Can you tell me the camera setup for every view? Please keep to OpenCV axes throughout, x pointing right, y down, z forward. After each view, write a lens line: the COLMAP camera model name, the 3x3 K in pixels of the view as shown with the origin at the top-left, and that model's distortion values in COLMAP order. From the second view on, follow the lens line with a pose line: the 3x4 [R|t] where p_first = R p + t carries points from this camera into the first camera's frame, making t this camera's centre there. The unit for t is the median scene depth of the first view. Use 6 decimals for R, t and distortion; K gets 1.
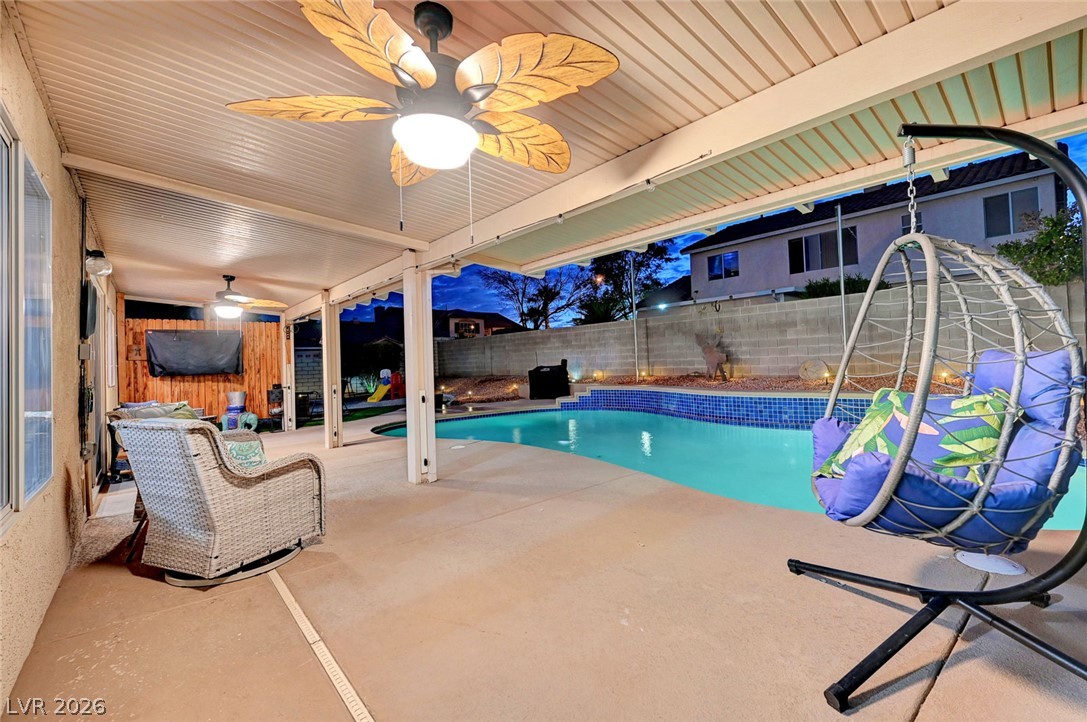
lens RADIAL K [[448.5, 0, 555.4], [0, 448.5, 348.5], [0, 0, 1]] dist [-0.001095, -0.000147]
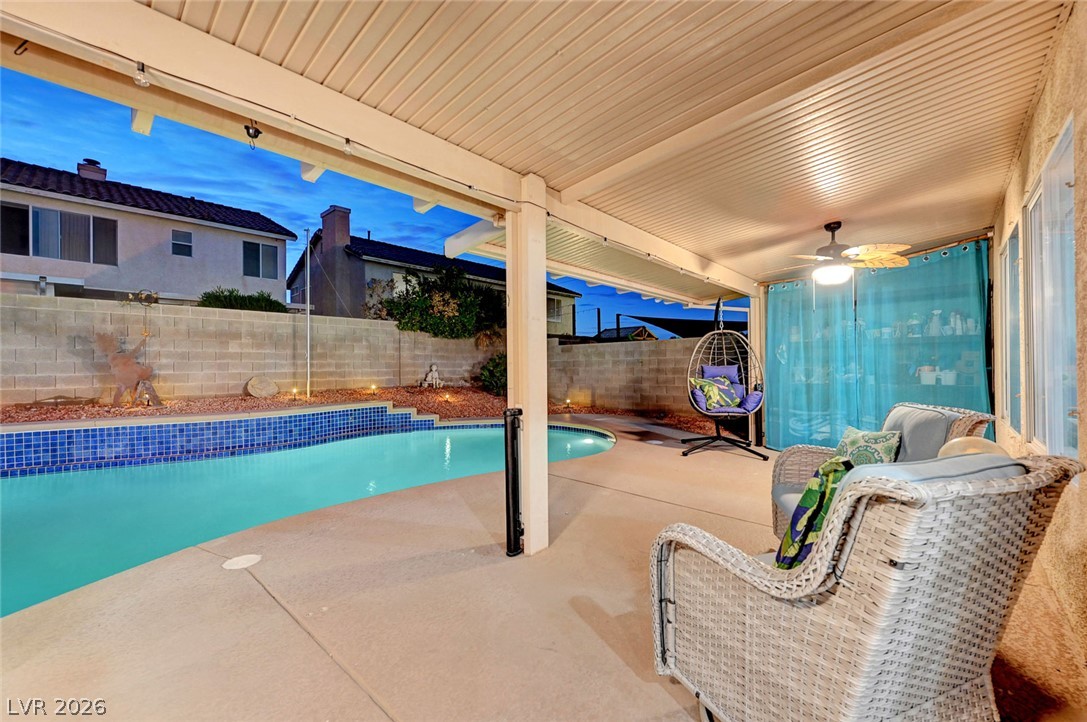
lens RADIAL K [[461.9, 0, 543.5], [0, 461.9, 361.0], [0, 0, 1]] dist [-0.000747, -0.000226]
pose [[-0.123981, 0.045894, 0.991223, -0.448195], [-0.013609, 0.998757, -0.047945, 0.030829], [-0.992191, -0.019434, -0.123202, 0.512152]]
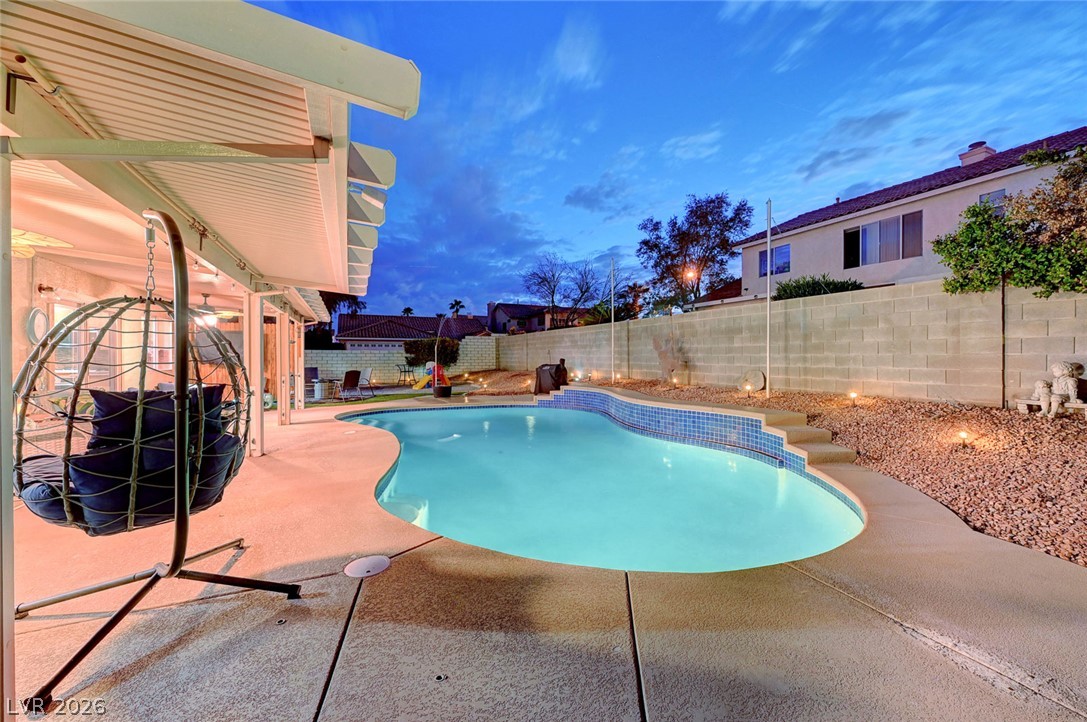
lens RADIAL K [[436.8, 0, 559.4], [0, 436.8, 356.9], [0, 0, 1]] dist [-0.001502, -0.000118]
pose [[0.957637, 0.030786, -0.286329, 0.435261], [-0.020556, 0.999041, 0.038667, -0.027863], [0.287245, -0.031143, 0.957351, 0.024873]]
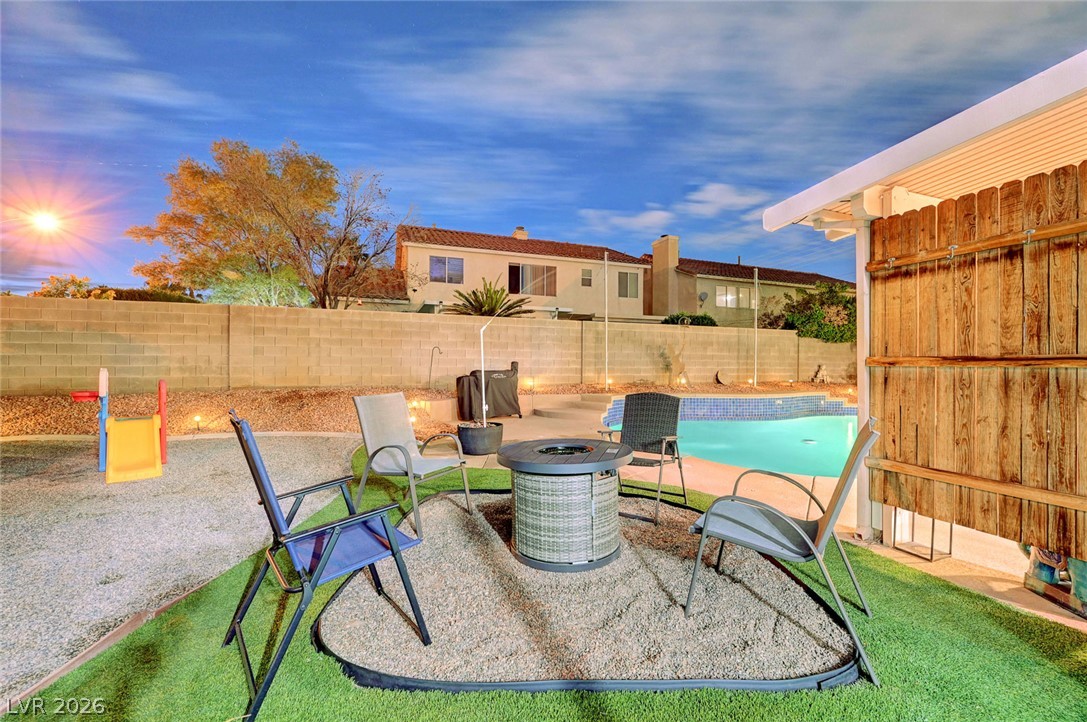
lens RADIAL K [[443.3, 0, 531.8], [0, 443.3, 361.5], [0, 0, 1]] dist [-0.000883, -0.000219]
pose [[0.365276, 0.043447, 0.929885, -0.894976], [-0.044577, 0.998581, -0.029146, 0.061177], [-0.929831, -0.030805, 0.366695, 1.013765]]
